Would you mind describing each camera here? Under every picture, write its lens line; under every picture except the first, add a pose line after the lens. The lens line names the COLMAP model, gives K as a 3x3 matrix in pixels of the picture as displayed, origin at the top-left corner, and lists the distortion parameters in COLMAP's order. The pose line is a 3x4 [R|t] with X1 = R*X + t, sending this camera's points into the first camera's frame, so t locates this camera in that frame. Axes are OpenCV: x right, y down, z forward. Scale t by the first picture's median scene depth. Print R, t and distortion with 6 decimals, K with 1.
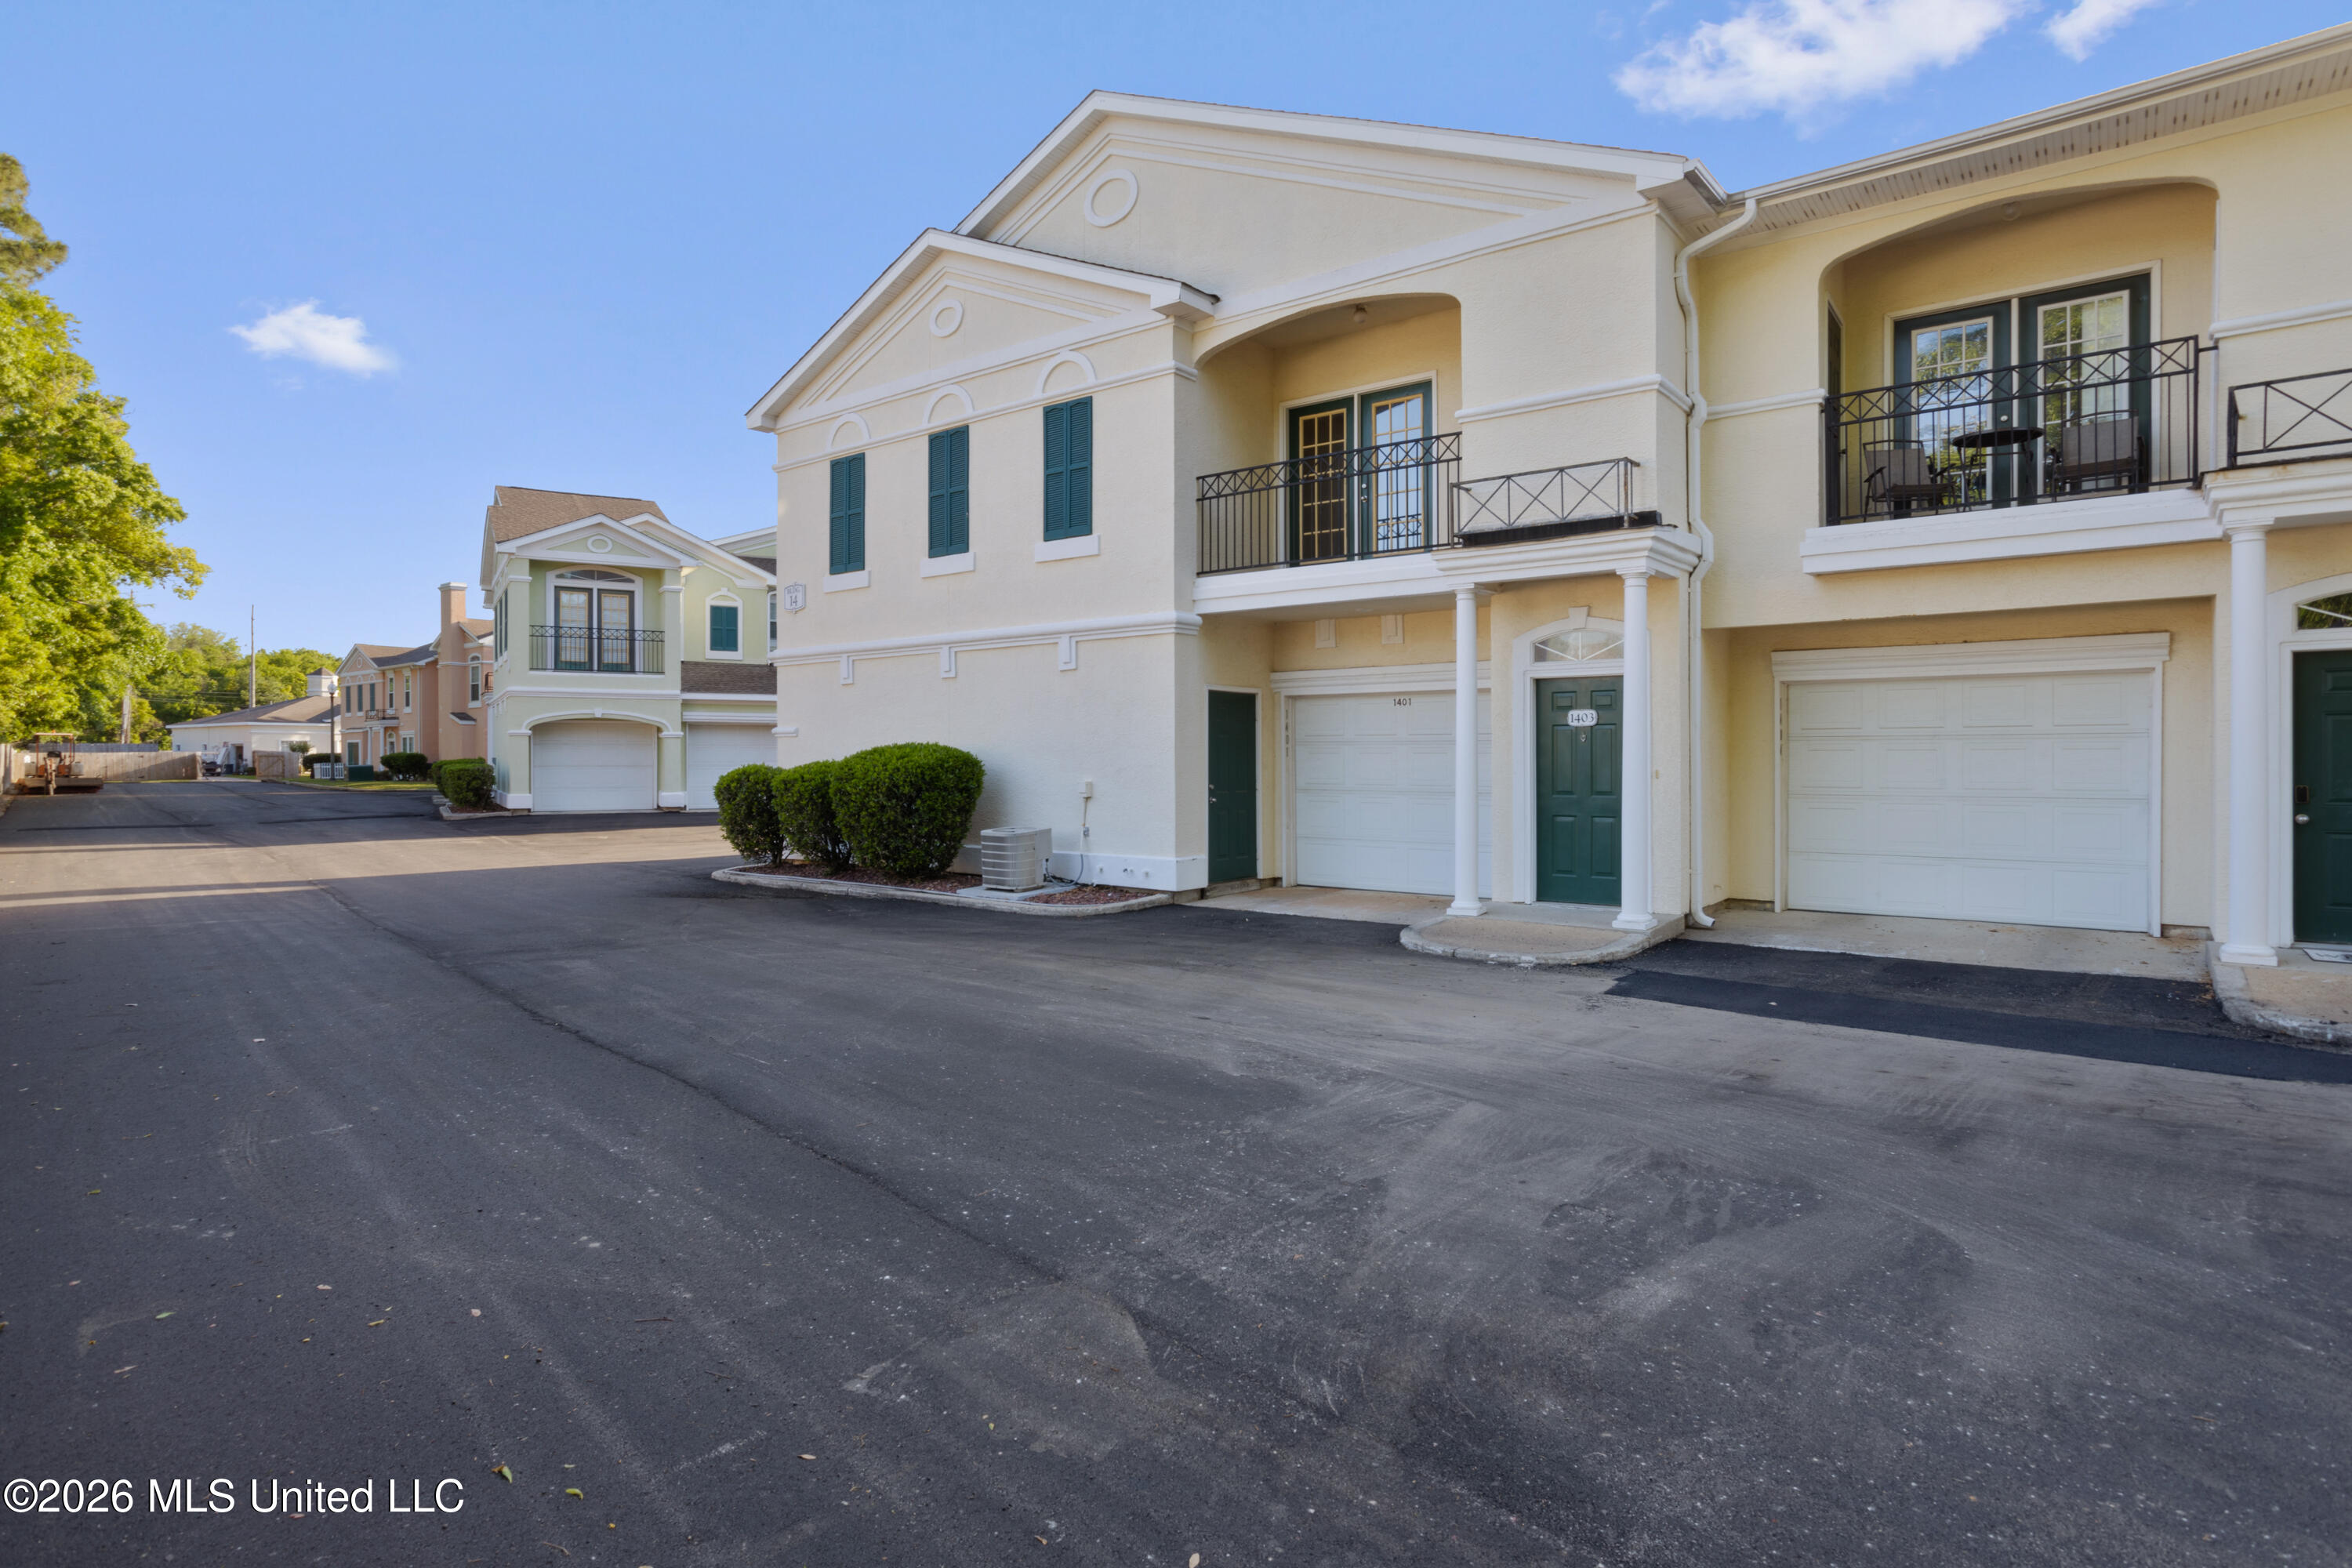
lens RADIAL K [[1267.0, 0, 1176.0], [0, 1267.0, 784.0], [0, 0, 1]] dist [0.000517, 0.000053]
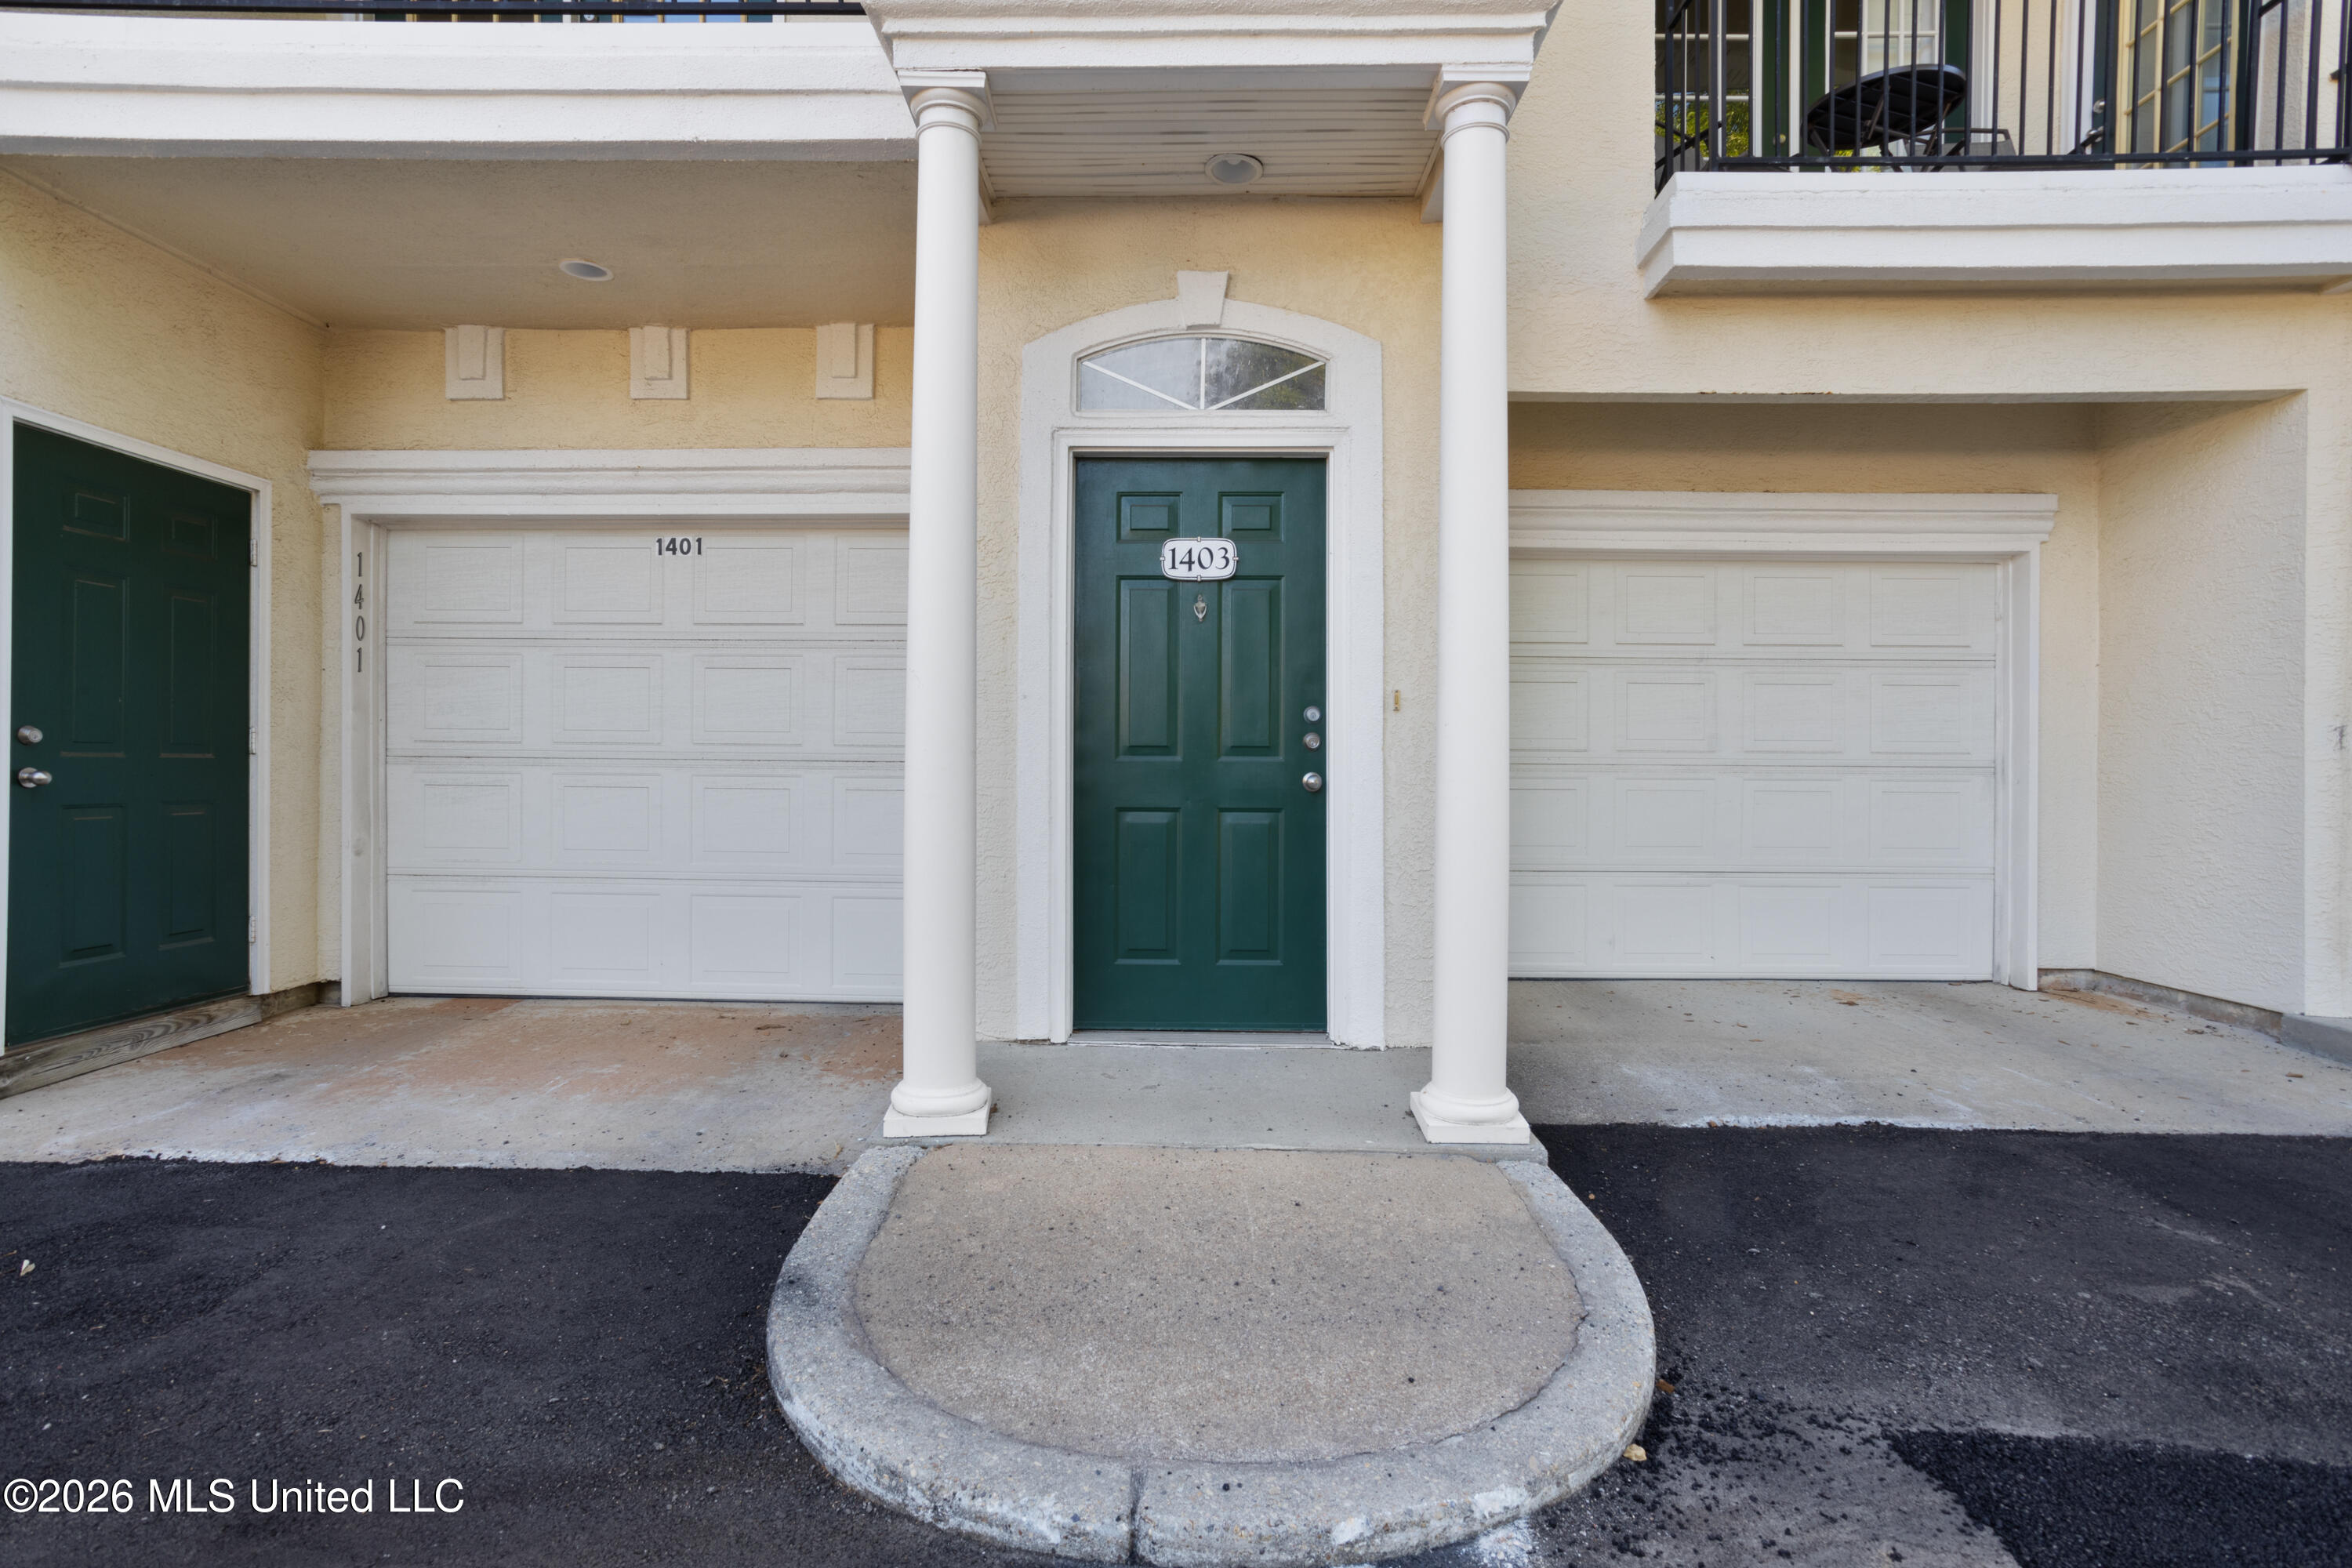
lens RADIAL K [[1131.9, 0, 1168.6], [0, 1131.9, 771.9], [0, 0, 1]] dist [-0.057255, 0.032219]
pose [[0.798547, 0.005903, 0.601904, 0.101373], [0.000809, 0.999940, -0.010881, 0.016906], [-0.601932, 0.009176, 0.798495, 0.711767]]
